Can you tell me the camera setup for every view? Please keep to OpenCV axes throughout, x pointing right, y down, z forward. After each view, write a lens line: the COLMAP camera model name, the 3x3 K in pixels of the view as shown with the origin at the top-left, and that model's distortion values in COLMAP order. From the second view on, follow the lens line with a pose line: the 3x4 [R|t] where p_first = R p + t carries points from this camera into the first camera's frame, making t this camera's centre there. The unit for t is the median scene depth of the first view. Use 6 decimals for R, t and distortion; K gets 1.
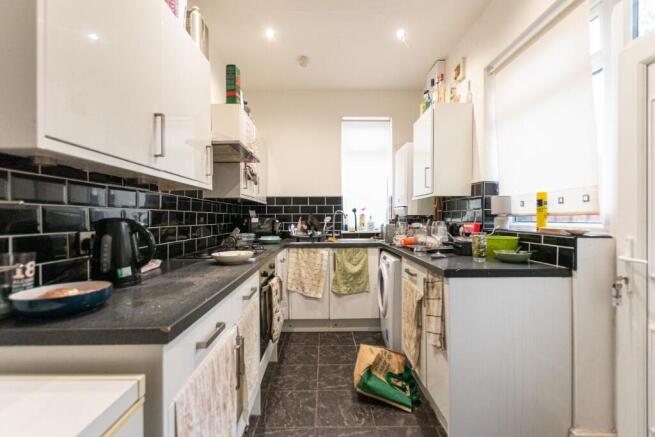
lens RADIAL K [[284.5, 0, 328.2], [0, 284.5, 218.8], [0, 0, 1]] dist [0.012503, -0.001028]
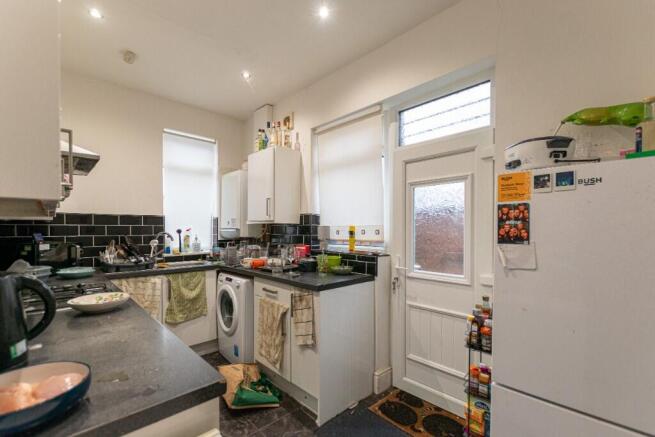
lens RADIAL K [[284.5, 0, 315.2], [0, 284.5, 233.5], [0, 0, 1]] dist [0.012503, -0.001028]
pose [[0.751514, -0.003252, 0.659709, -0.294843], [-0.002181, 0.999970, 0.007414, -0.048049], [-0.659713, -0.007011, 0.751485, -0.002634]]
